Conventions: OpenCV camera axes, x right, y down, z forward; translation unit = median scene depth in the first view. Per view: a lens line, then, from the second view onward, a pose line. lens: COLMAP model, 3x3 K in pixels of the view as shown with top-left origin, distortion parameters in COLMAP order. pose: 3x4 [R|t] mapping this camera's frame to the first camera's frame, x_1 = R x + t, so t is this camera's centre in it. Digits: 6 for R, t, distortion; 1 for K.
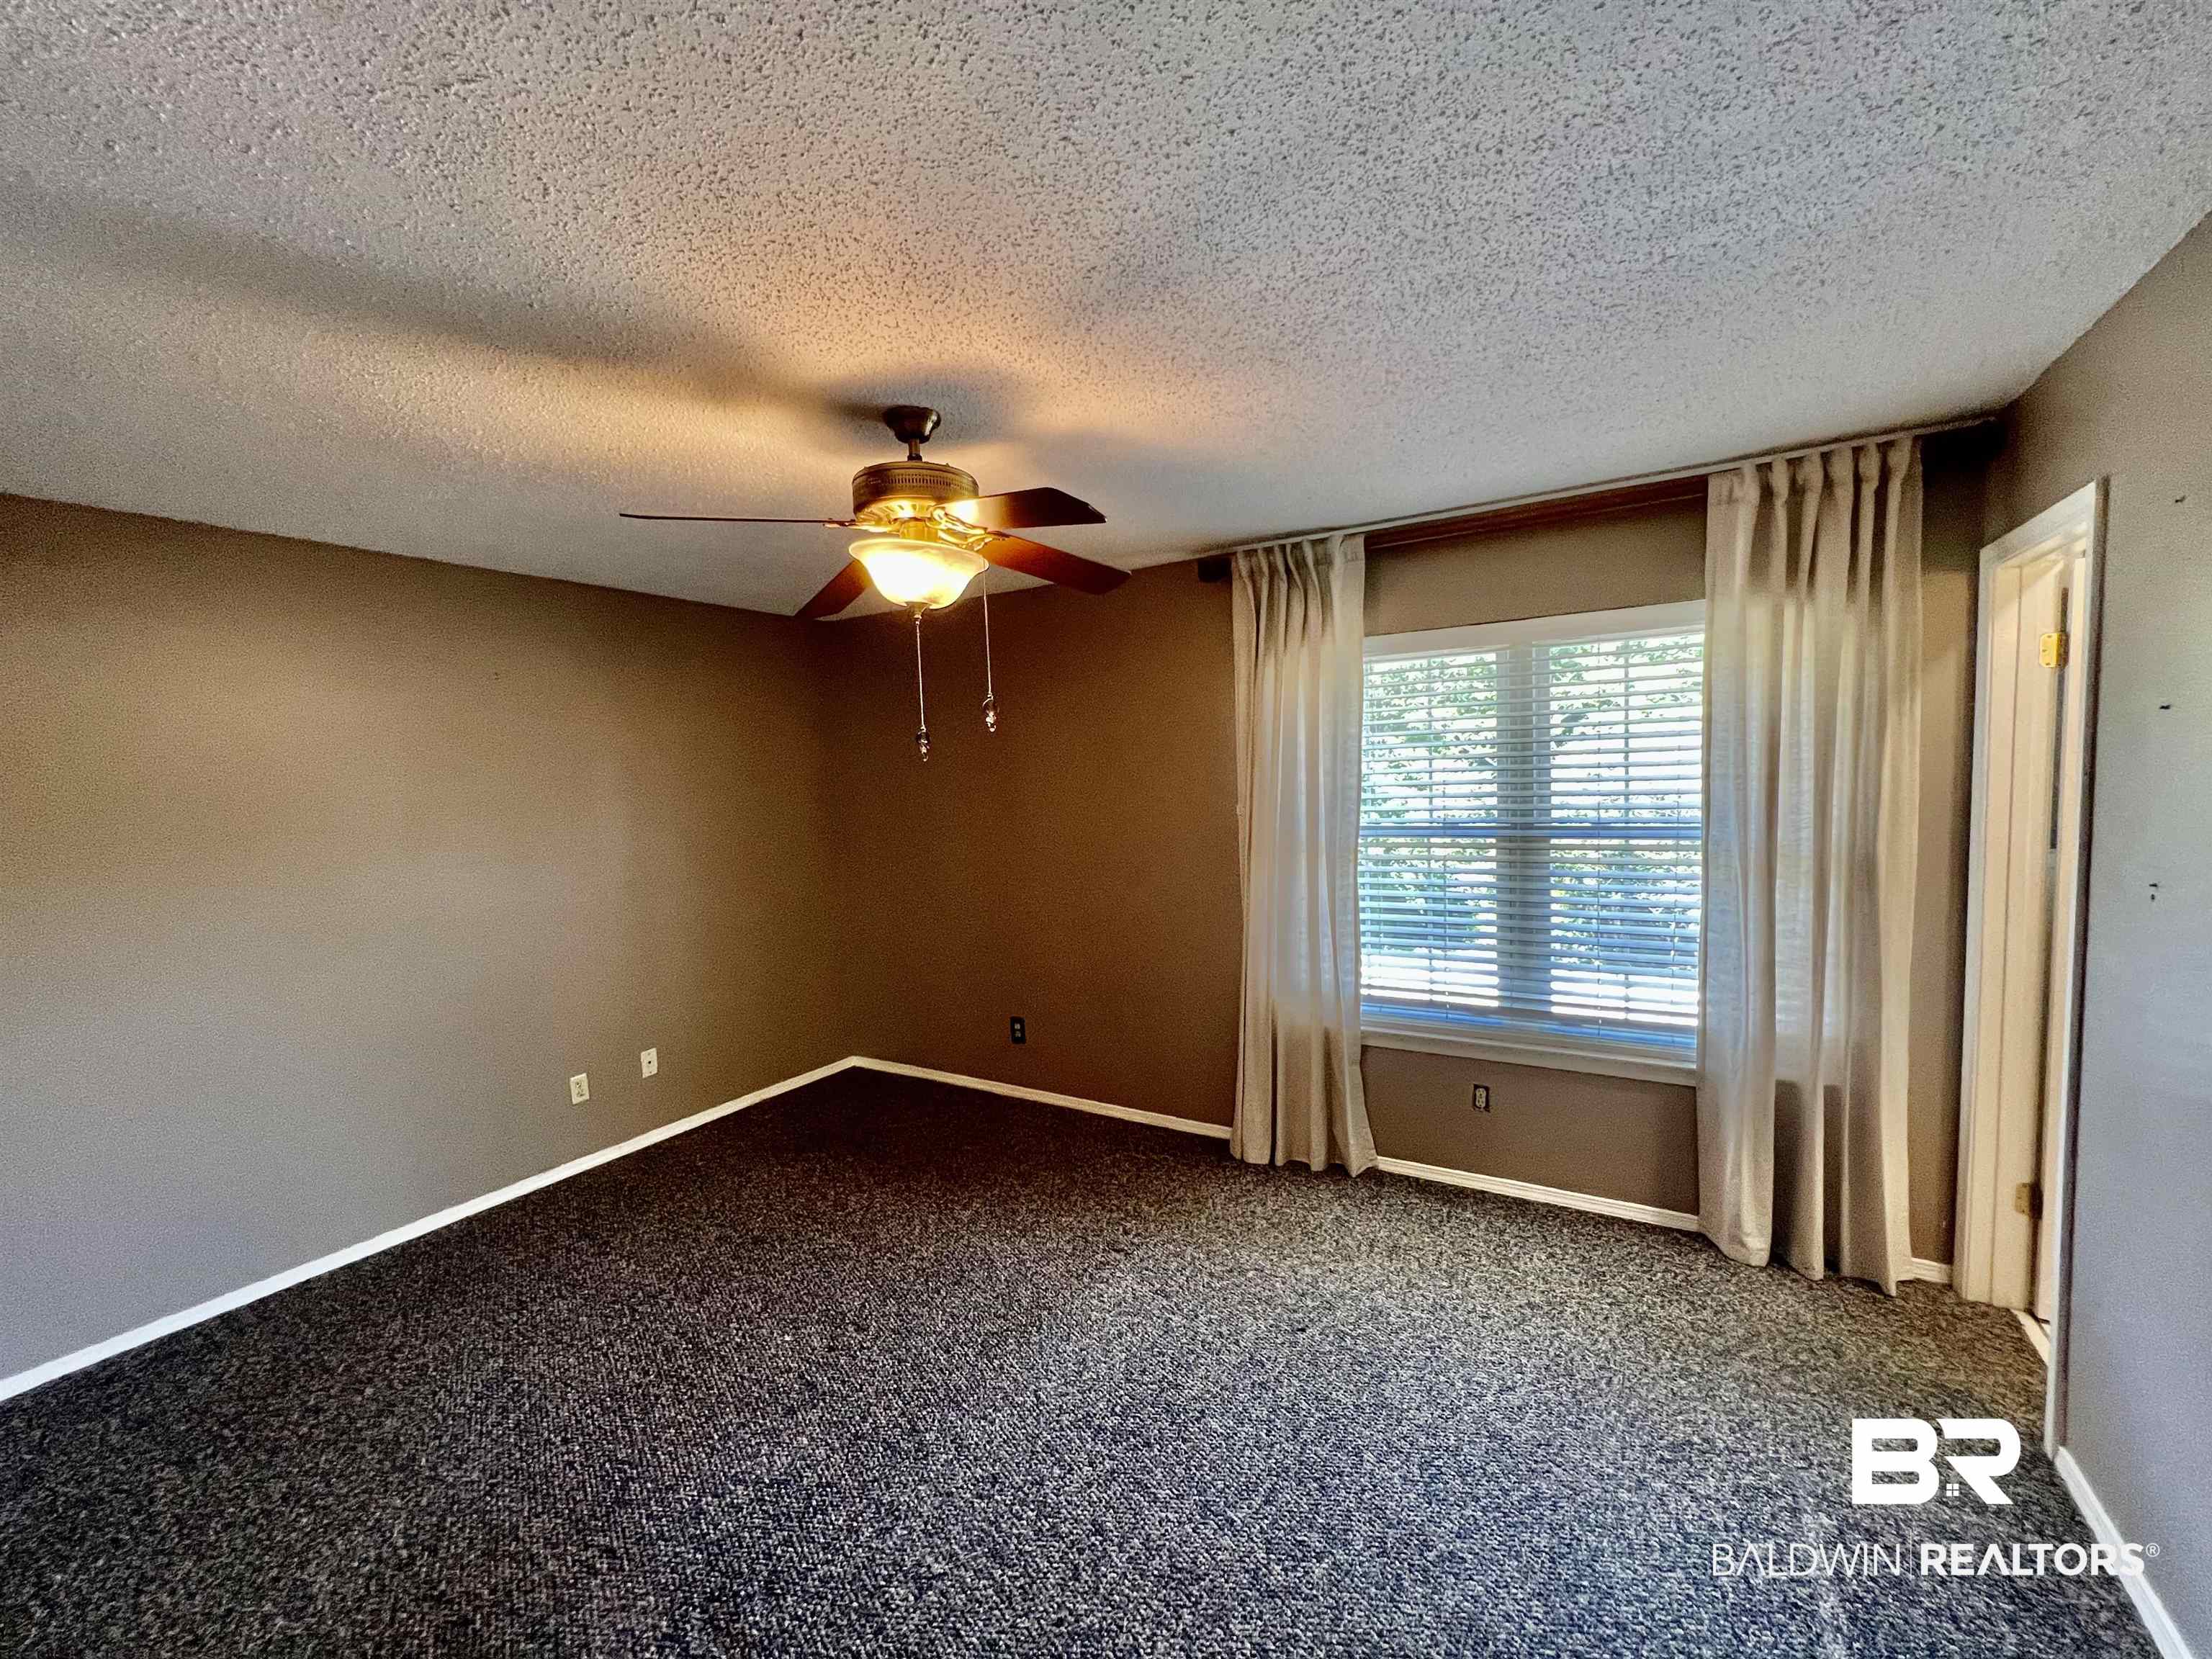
lens RADIAL K [[887.2, 0, 1106.6], [0, 887.2, 825.2], [0, 0, 1]] dist [-0.000043, 0.000775]
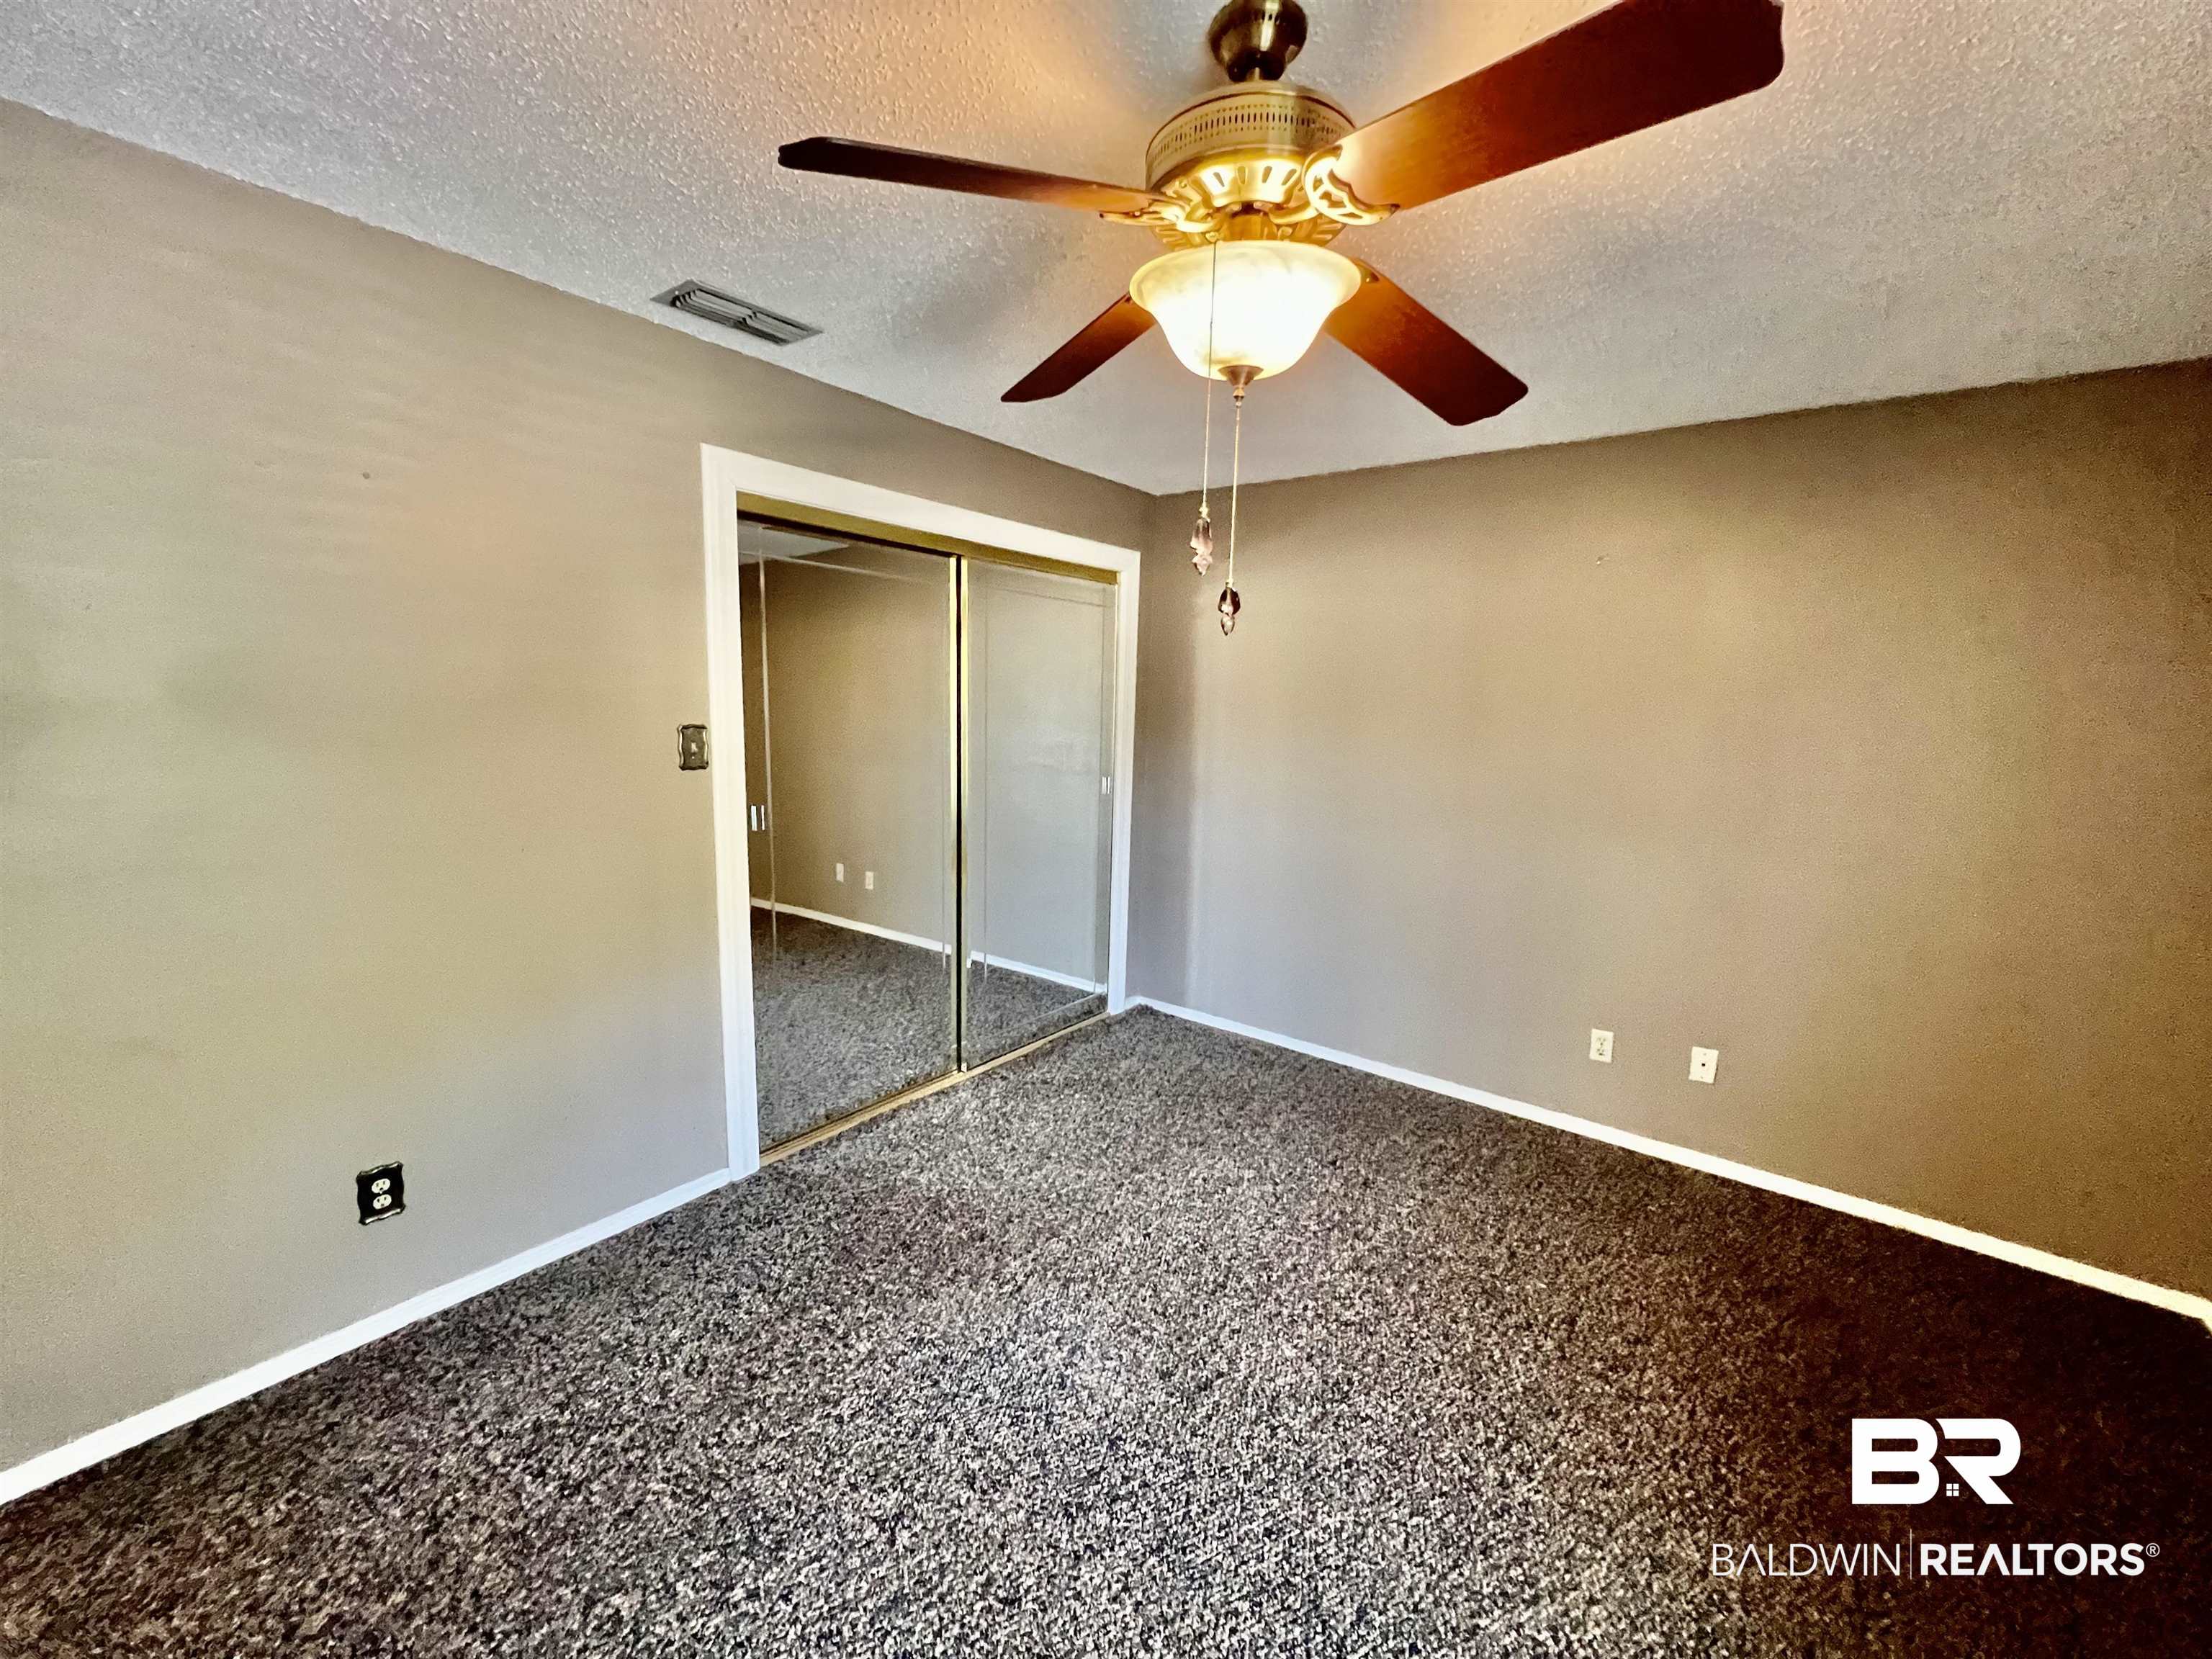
lens RADIAL K [[887.2, 0, 1107.4], [0, 887.2, 829.4], [0, 0, 1]] dist [-0.000043, 0.000775]
pose [[-0.117979, 0.178598, -0.976823, 0.357648], [-0.090652, 0.977649, 0.189697, -0.036041], [0.988870, 0.110931, -0.099152, 0.809669]]
